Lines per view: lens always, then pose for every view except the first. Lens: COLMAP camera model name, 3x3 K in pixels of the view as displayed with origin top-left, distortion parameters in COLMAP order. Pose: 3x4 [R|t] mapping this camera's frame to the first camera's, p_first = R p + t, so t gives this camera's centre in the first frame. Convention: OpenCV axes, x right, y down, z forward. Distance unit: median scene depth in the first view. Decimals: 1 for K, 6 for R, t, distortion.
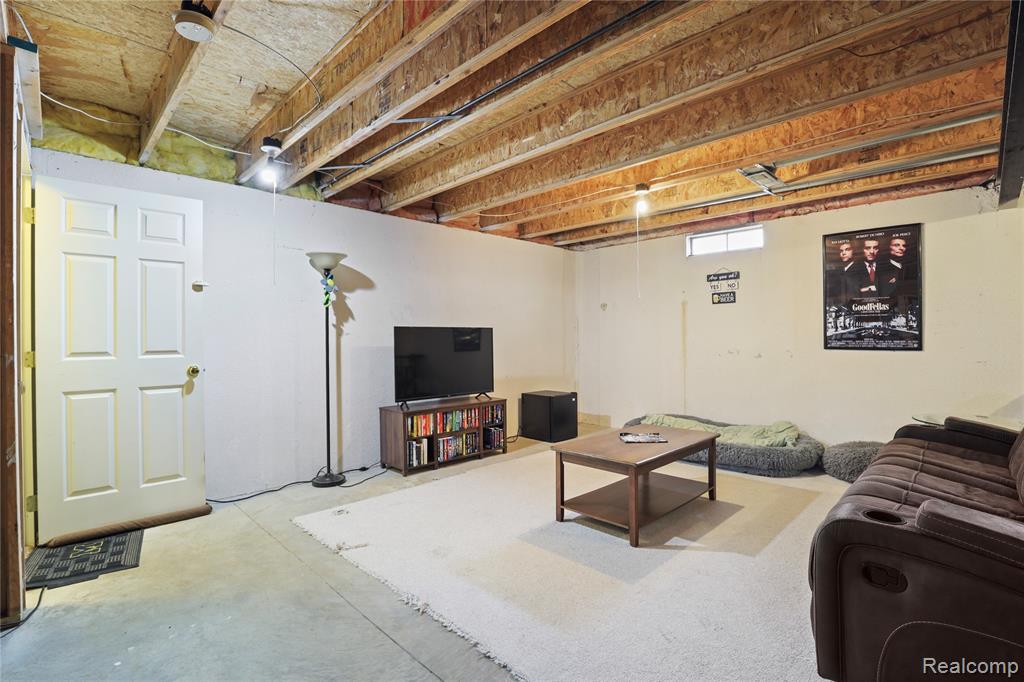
lens RADIAL K [[480.1, 0, 513.0], [0, 480.1, 334.6], [0, 0, 1]] dist [-0.026473, -0.000341]
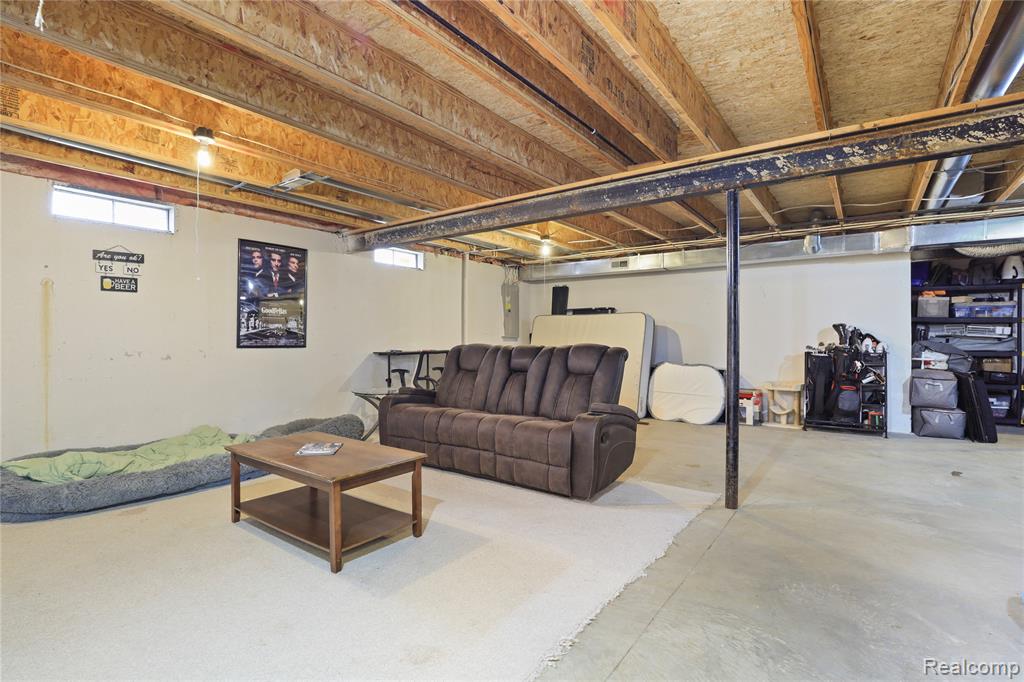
lens RADIAL K [[480.1, 0, 516.6], [0, 480.1, 338.1], [0, 0, 1]] dist [-0.026473, -0.000341]
pose [[-0.153039, 0.005356, 0.988206, -0.492387], [-0.007941, 0.999946, -0.006650, 0.011787], [-0.988188, -0.008865, -0.152988, 0.583319]]
